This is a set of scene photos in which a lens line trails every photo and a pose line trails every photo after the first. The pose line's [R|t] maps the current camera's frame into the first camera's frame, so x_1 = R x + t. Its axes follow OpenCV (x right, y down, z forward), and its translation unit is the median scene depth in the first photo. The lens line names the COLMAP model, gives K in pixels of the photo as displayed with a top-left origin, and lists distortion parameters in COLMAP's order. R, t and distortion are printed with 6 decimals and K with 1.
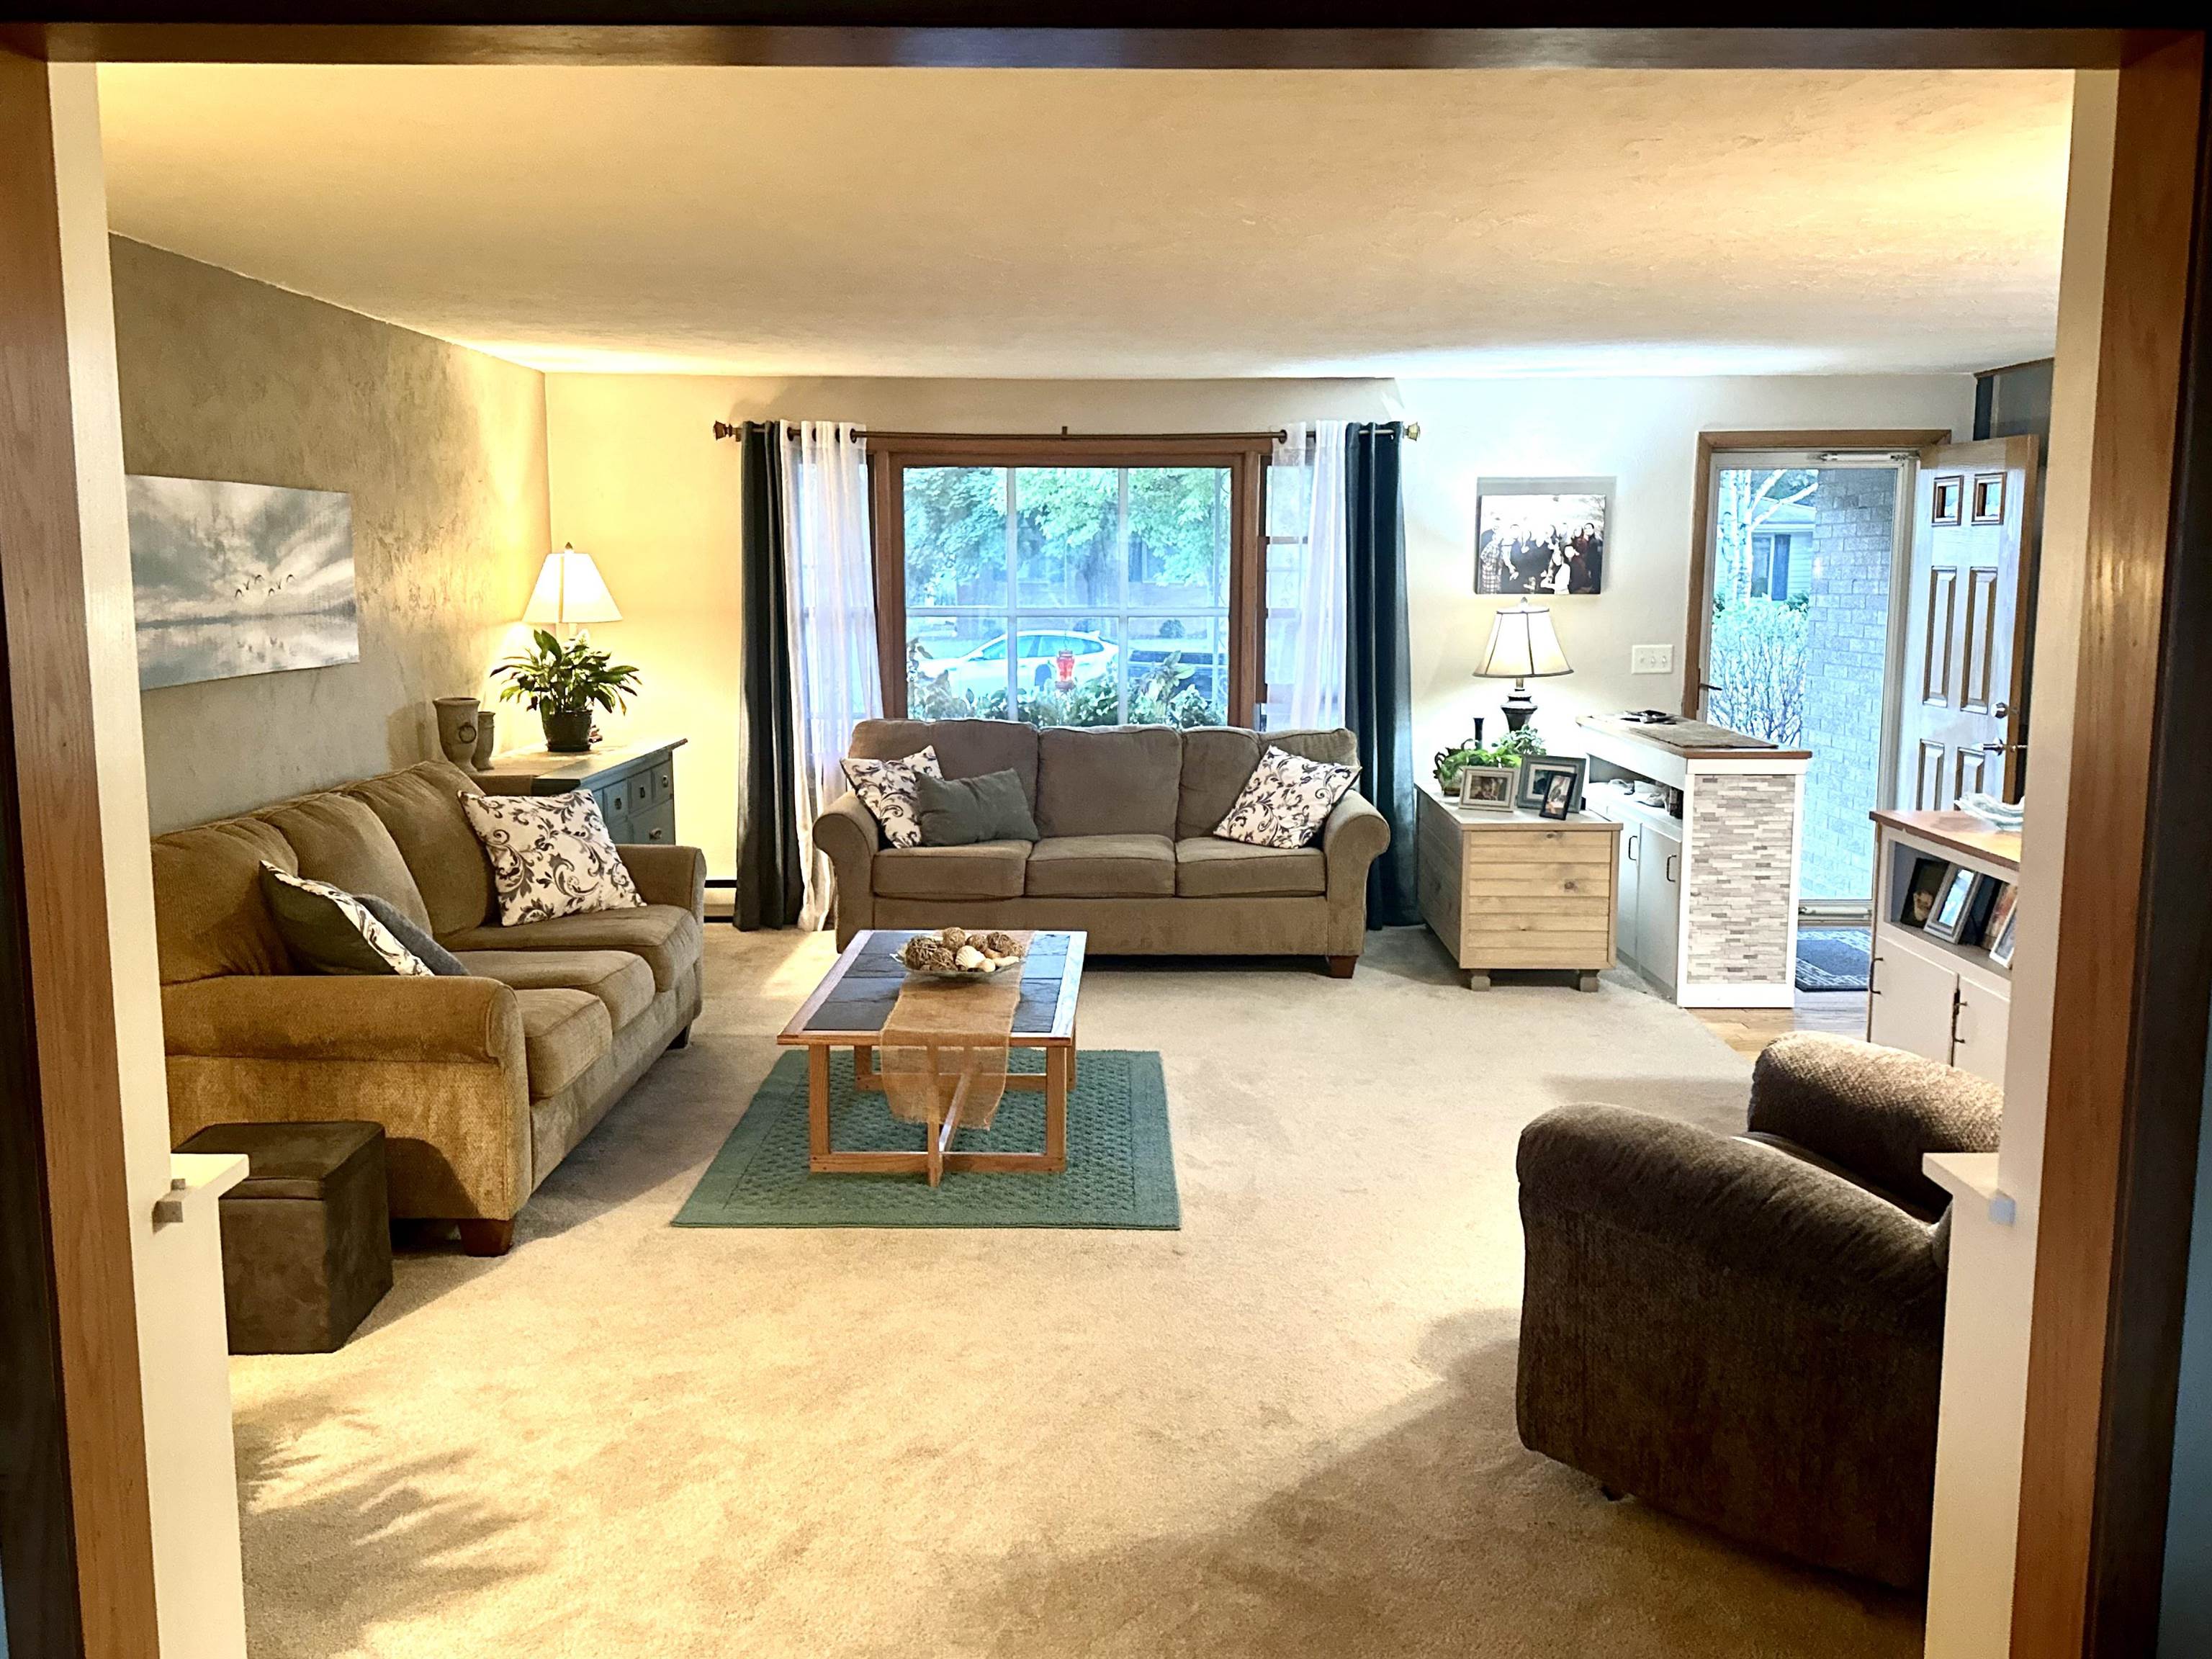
lens RADIAL K [[1970.1, 0, 1115.0], [0, 1970.1, 852.9], [0, 0, 1]] dist [0.038579, -0.021631]
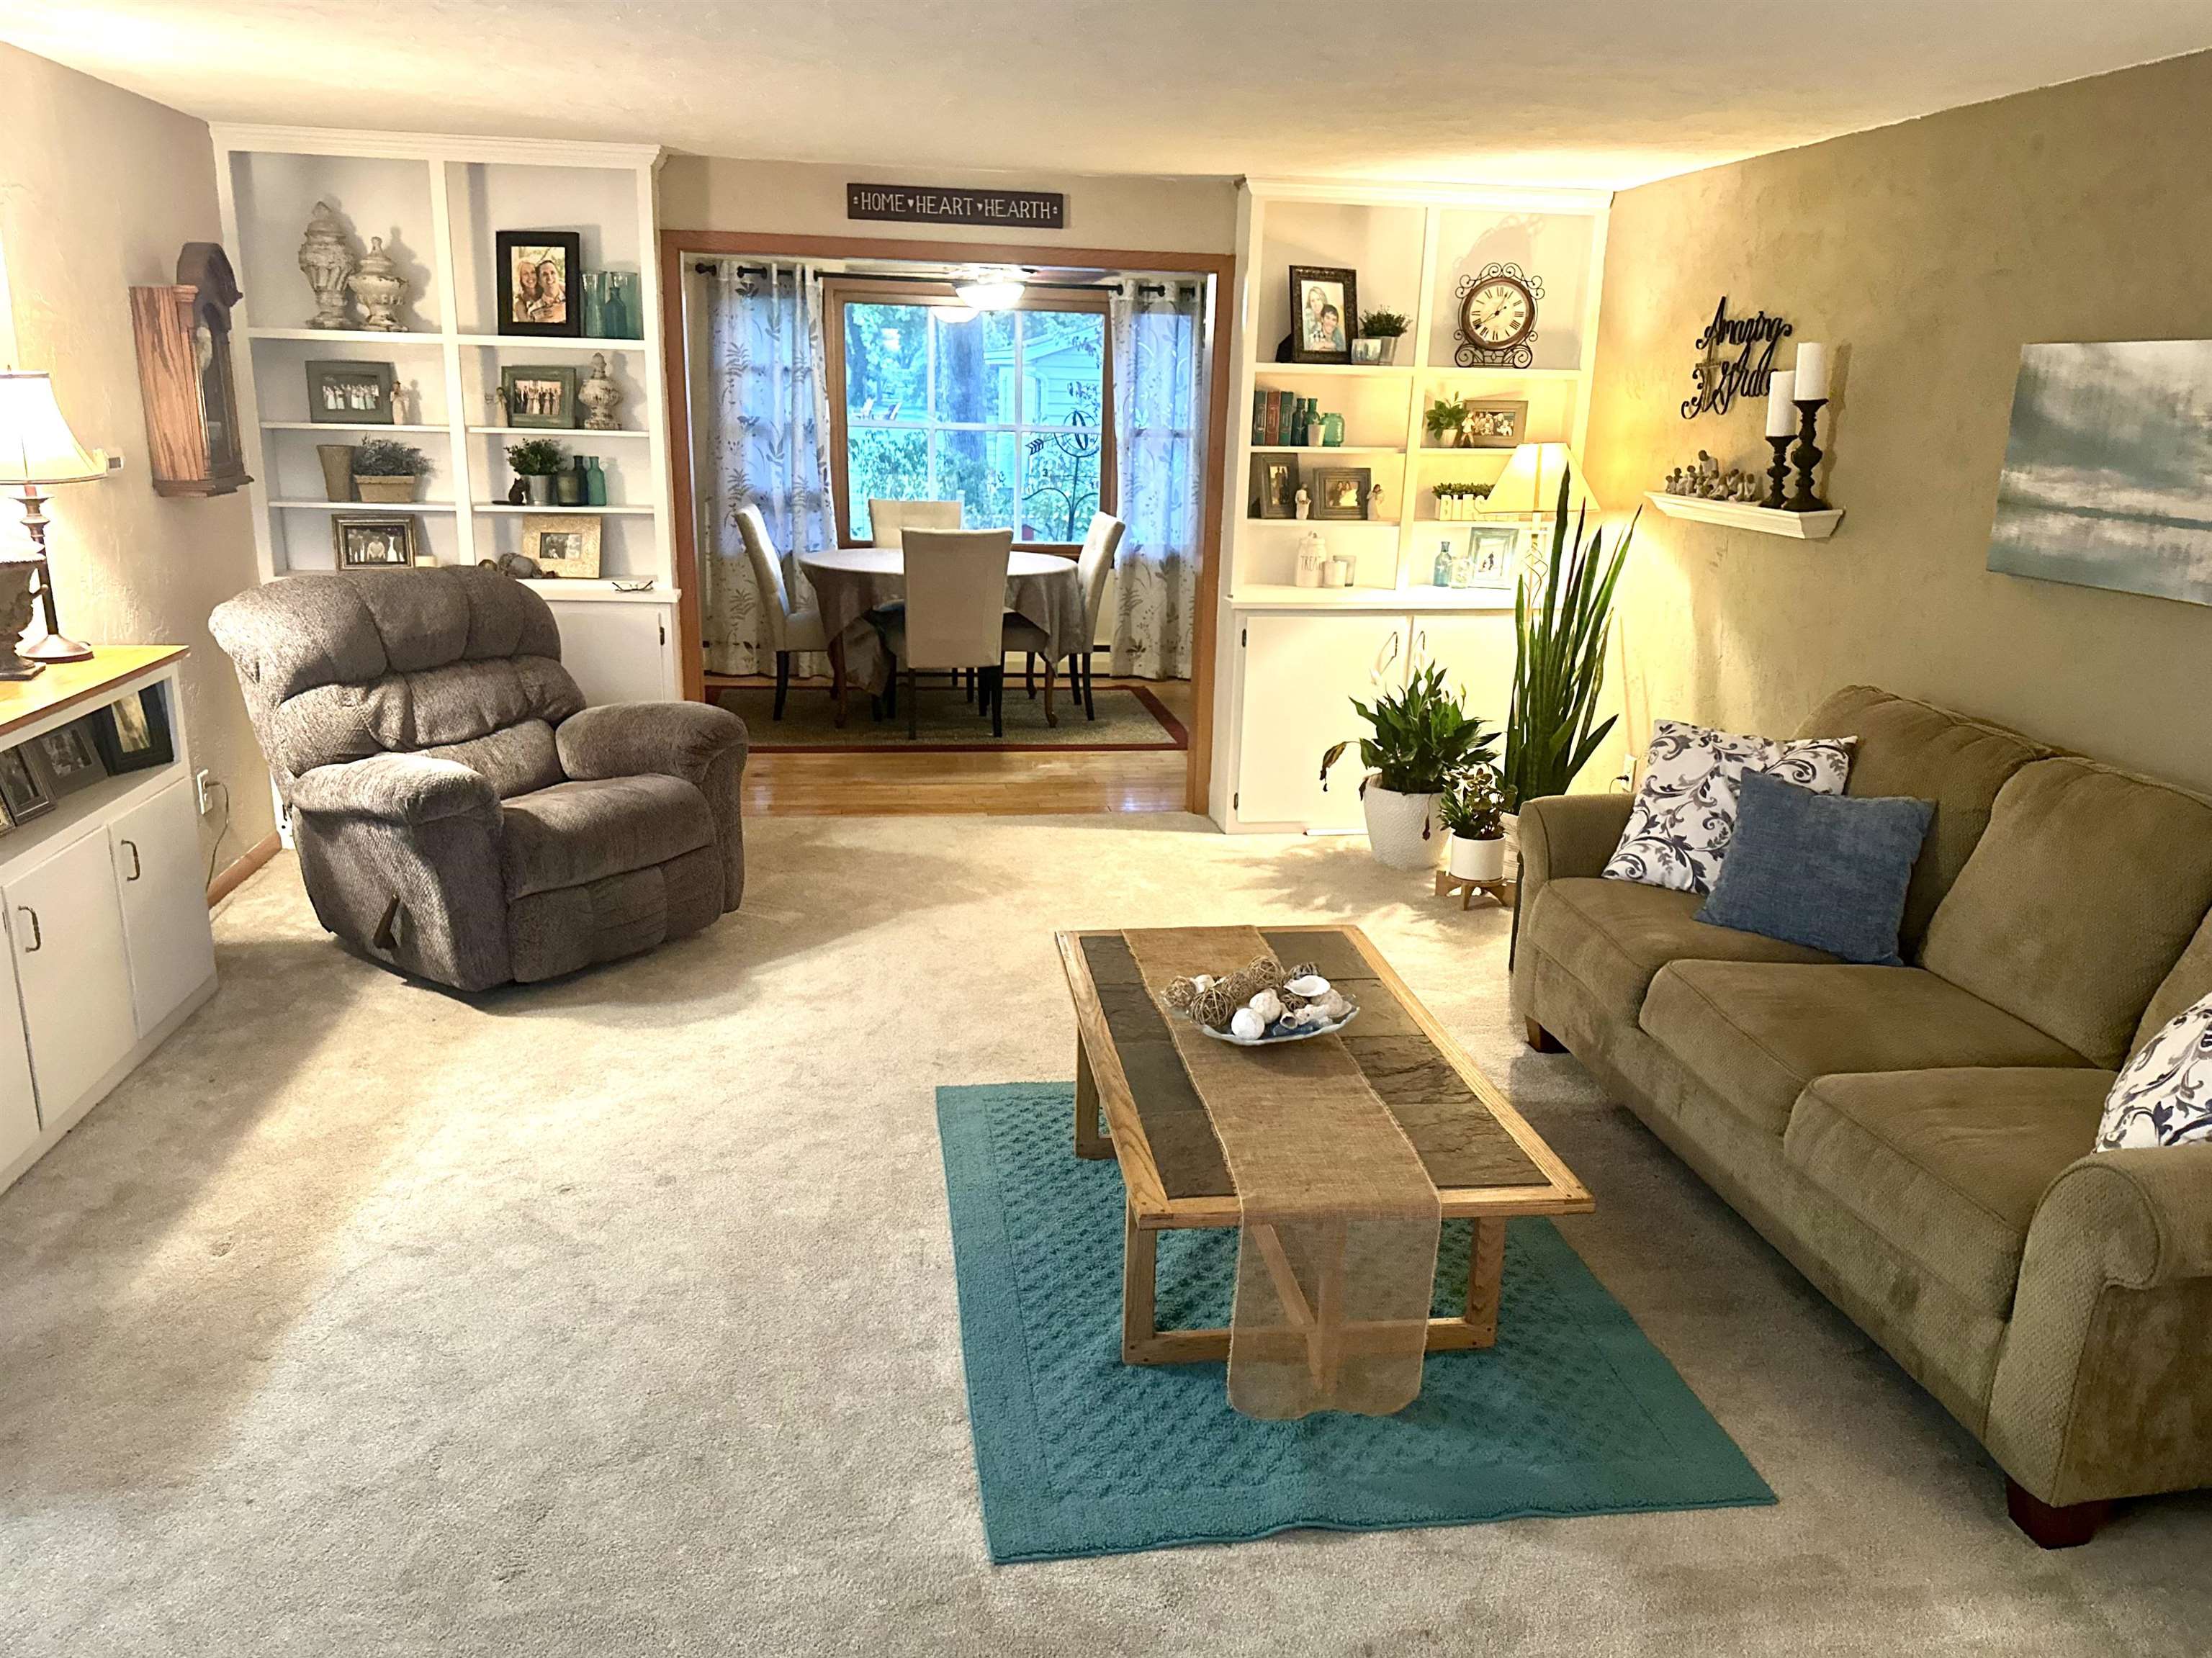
lens RADIAL K [[1574.4, 0, 1097.5], [0, 1574.4, 846.4], [0, 0, 1]] dist [0.024069, -0.038816]
pose [[-0.989975, 0.009227, -0.140940, 0.042850], [-0.050517, 0.908725, 0.414326, -0.174226], [0.131898, 0.417293, -0.899149, 1.141770]]
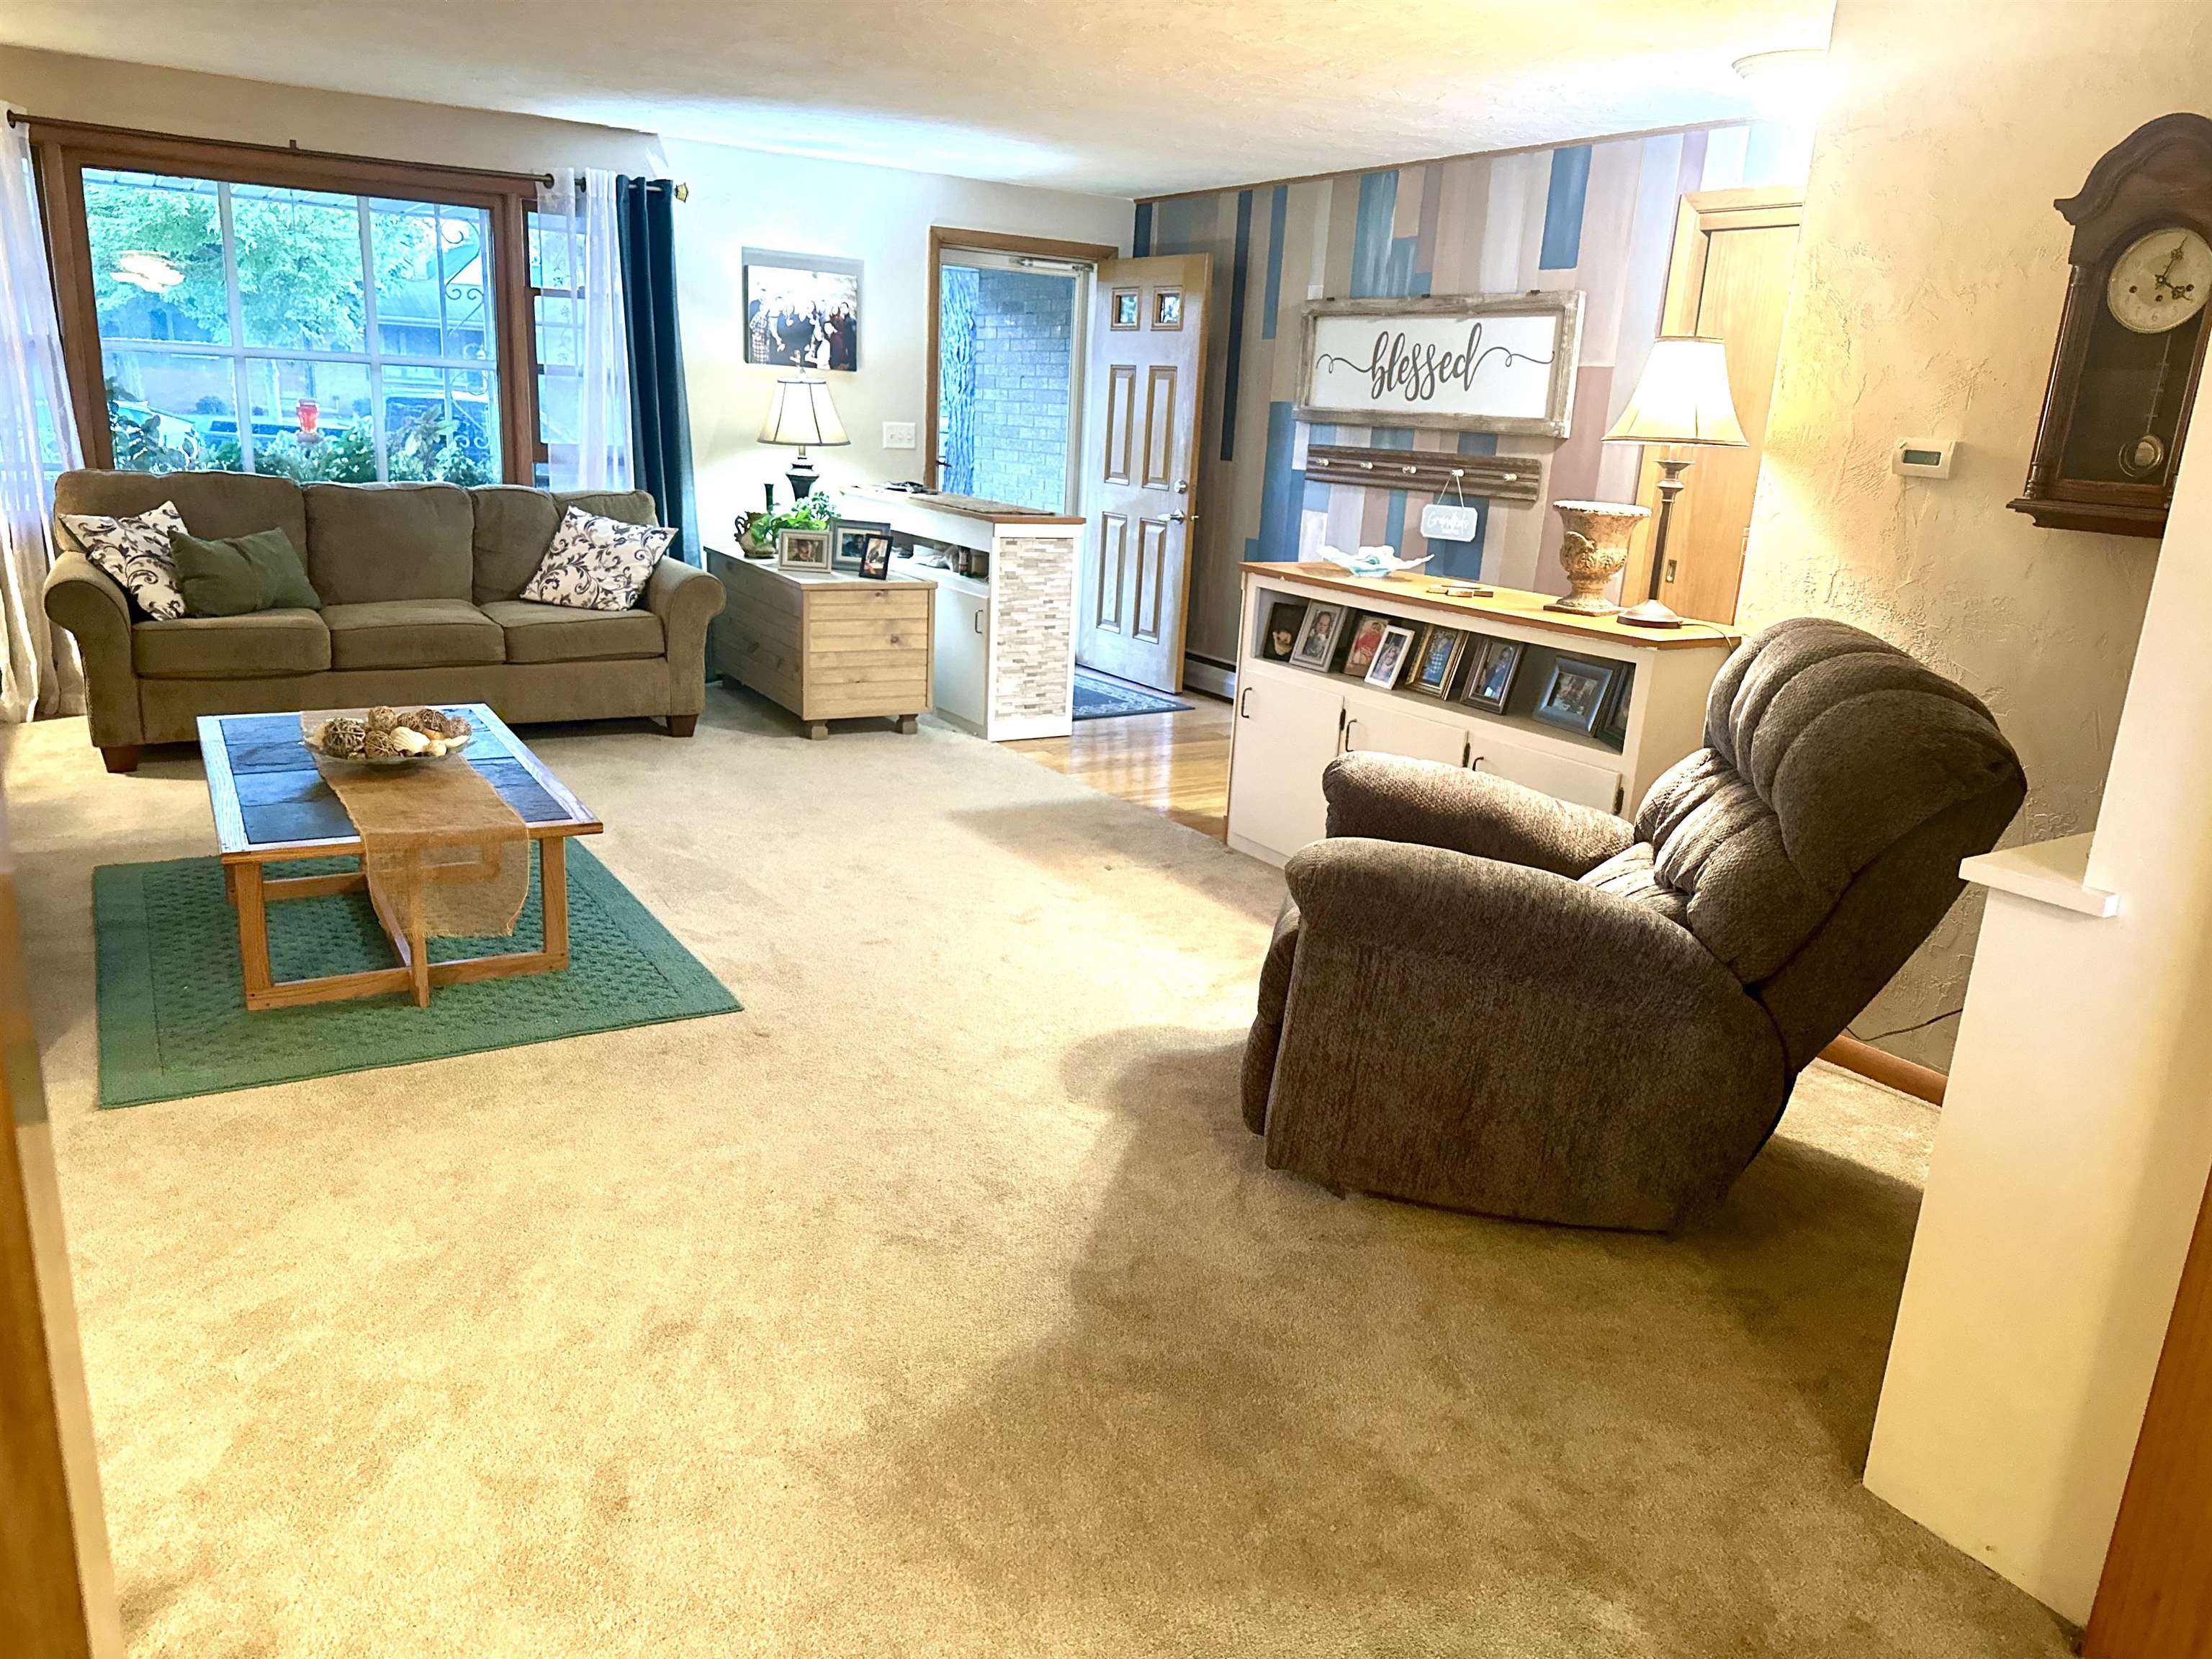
lens RADIAL K [[1574.5, 0, 1156.5], [0, 1574.5, 849.2], [0, 0, 1]] dist [0.024069, -0.038816]
pose [[0.833820, -0.103895, 0.542172, -0.138302], [0.024952, 0.988219, 0.150997, 0.003290], [-0.551473, -0.112376, 0.826589, 0.184712]]
